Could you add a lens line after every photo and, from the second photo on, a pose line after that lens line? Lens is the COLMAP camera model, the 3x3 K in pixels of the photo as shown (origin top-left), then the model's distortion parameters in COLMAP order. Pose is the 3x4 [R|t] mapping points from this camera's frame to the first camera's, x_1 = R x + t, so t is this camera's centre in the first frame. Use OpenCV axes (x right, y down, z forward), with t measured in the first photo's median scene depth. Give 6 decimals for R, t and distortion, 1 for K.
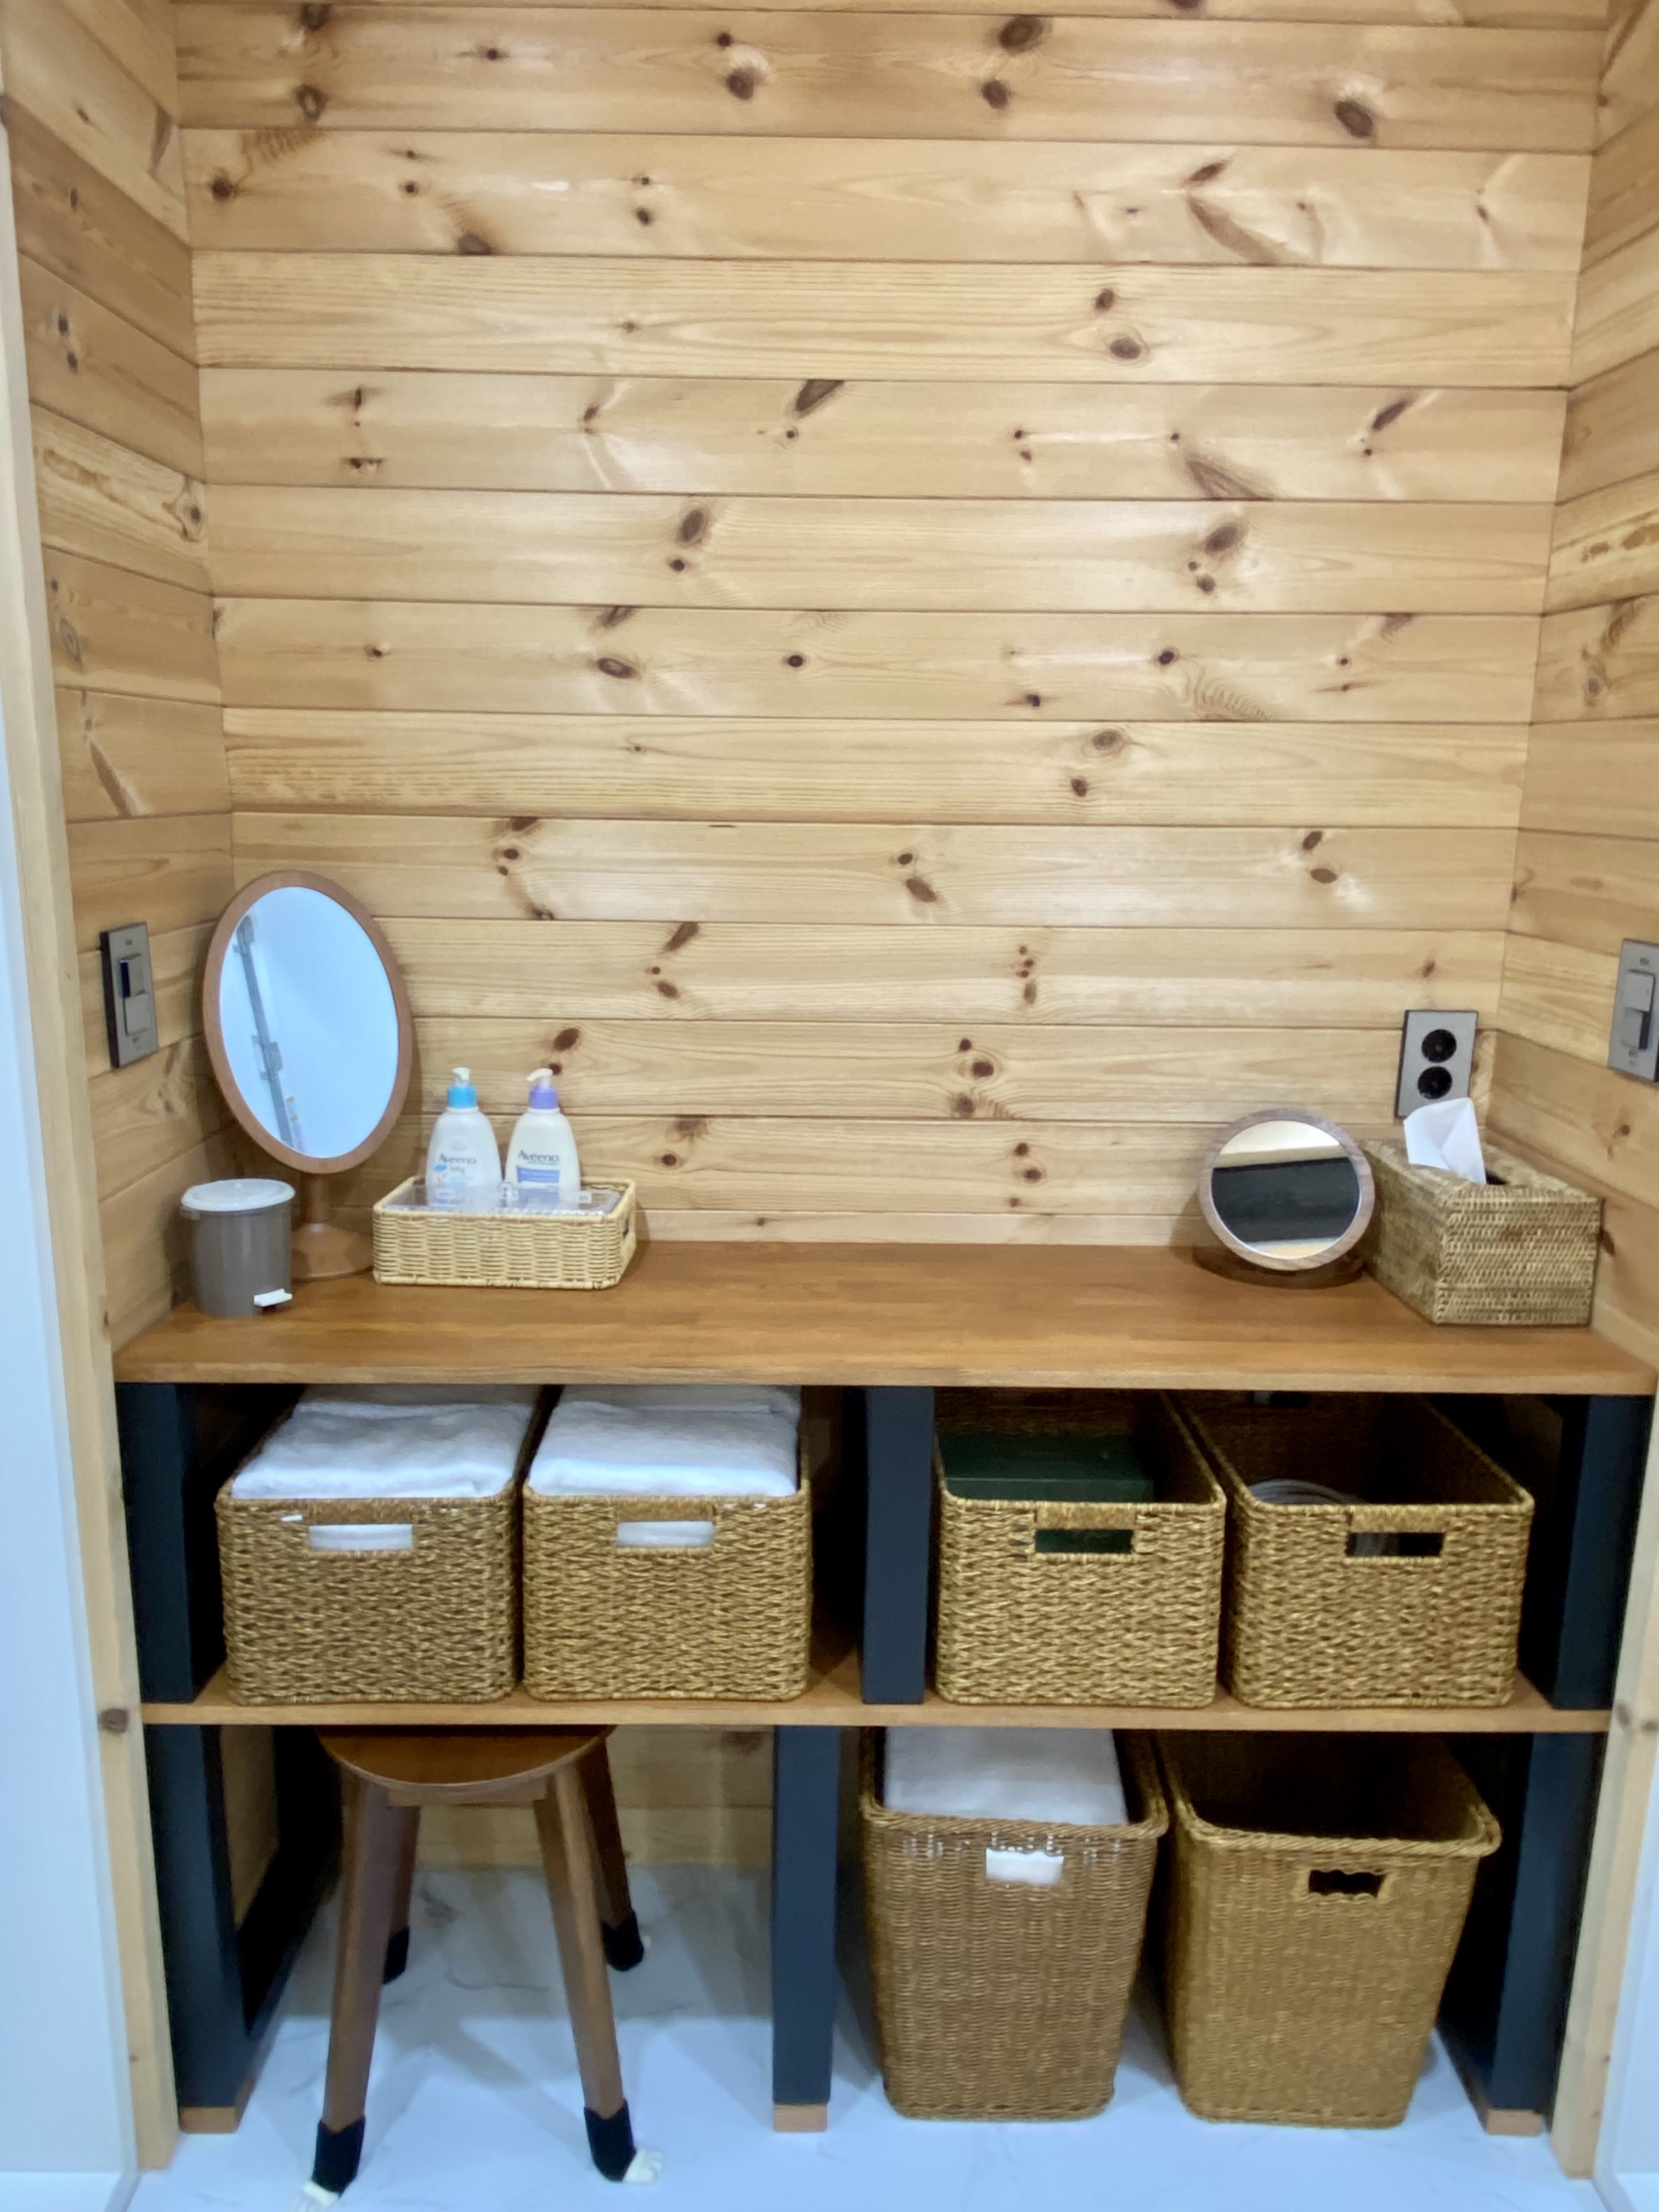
lens RADIAL K [[1540.3, 0, 808.7], [0, 1540.3, 1104.1], [0, 0, 1]] dist [0.020841, -0.024931]
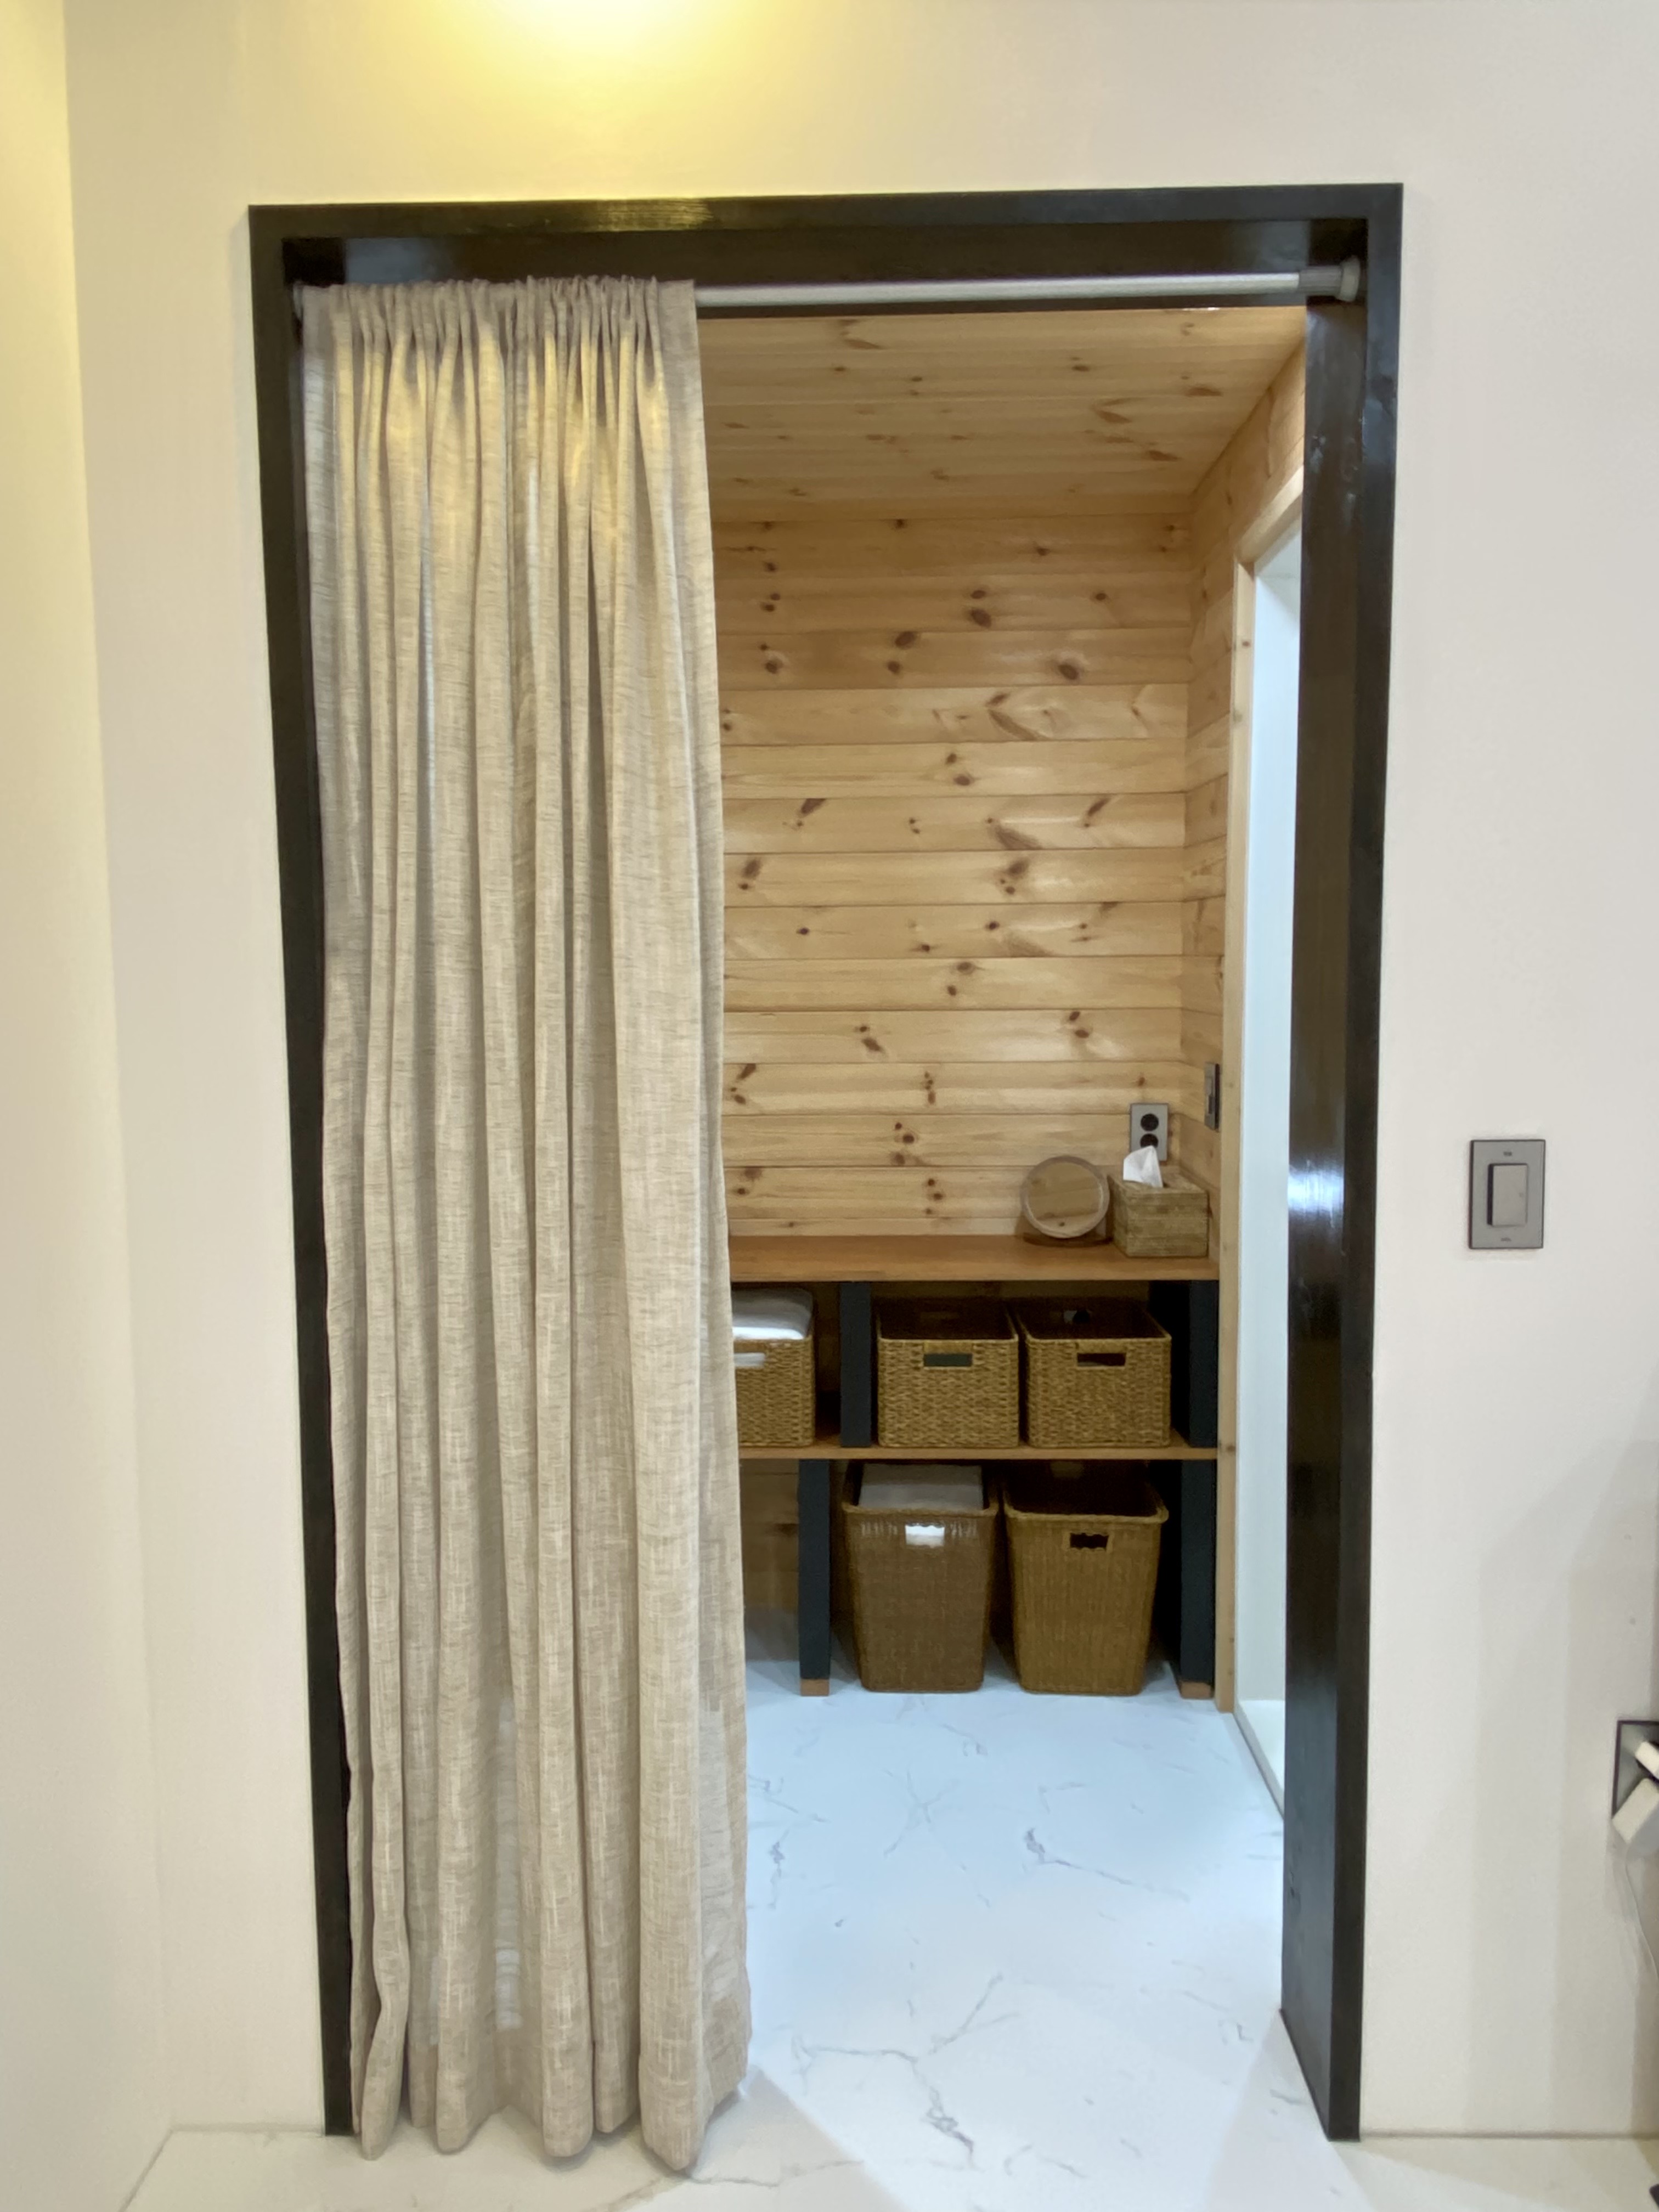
lens RADIAL K [[1540.3, 0, 835.1], [0, 1540.3, 1092.5], [0, 0, 1]] dist [0.020841, -0.024931]
pose [[0.999502, -0.016954, -0.026632, 0.083127], [0.013598, 0.992497, -0.121507, 0.163890], [0.028493, 0.121084, 0.992233, -0.964687]]
